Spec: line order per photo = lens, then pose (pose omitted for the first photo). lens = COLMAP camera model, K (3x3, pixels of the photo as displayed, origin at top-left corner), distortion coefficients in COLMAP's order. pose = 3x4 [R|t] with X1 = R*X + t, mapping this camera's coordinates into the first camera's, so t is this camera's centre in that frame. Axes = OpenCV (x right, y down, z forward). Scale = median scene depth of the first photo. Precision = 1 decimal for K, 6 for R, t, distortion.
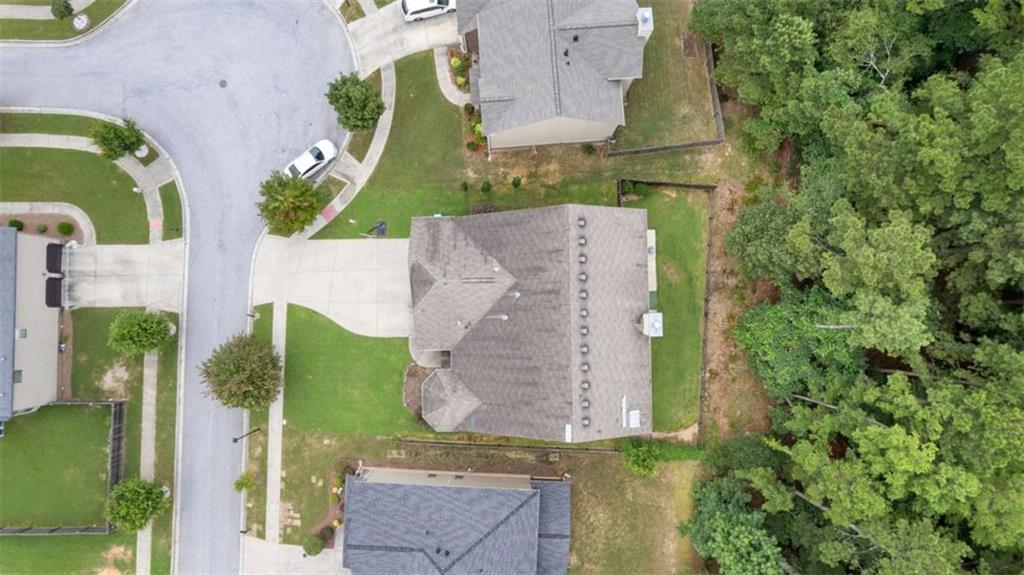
lens RADIAL K [[654.4, 0, 512.0], [0, 654.4, 287.5], [0, 0, 1]] dist [-0.072937, 0.075744]
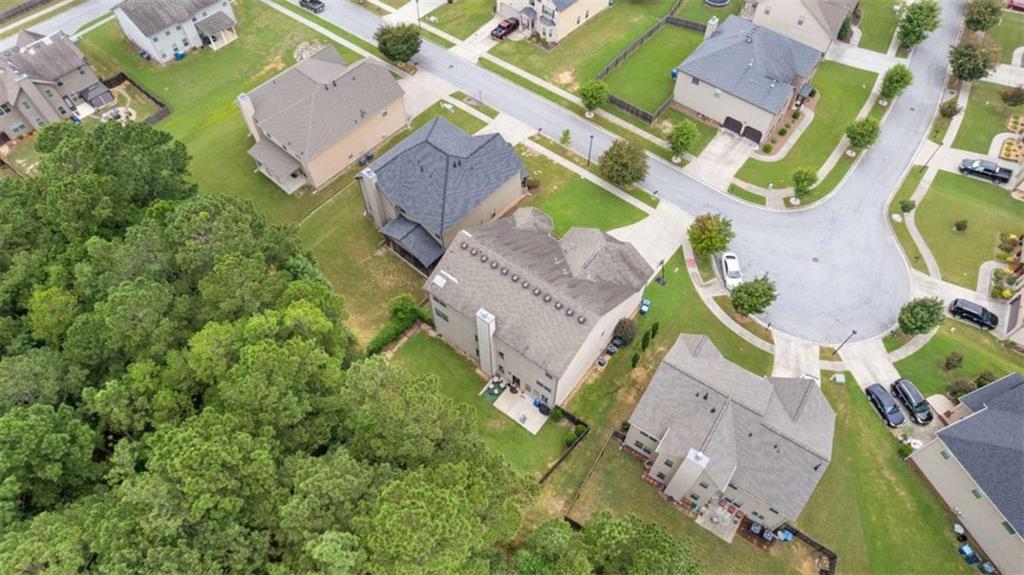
lens RADIAL K [[654.4, 0, 512.0], [0, 654.4, 287.5], [0, 0, 1]] dist [-0.072937, 0.075744]
pose [[-0.621612, 0.645561, -0.443677, 0.583239], [-0.782918, -0.493760, 0.378472, -0.361272], [0.025257, 0.582625, 0.812348, -0.077370]]
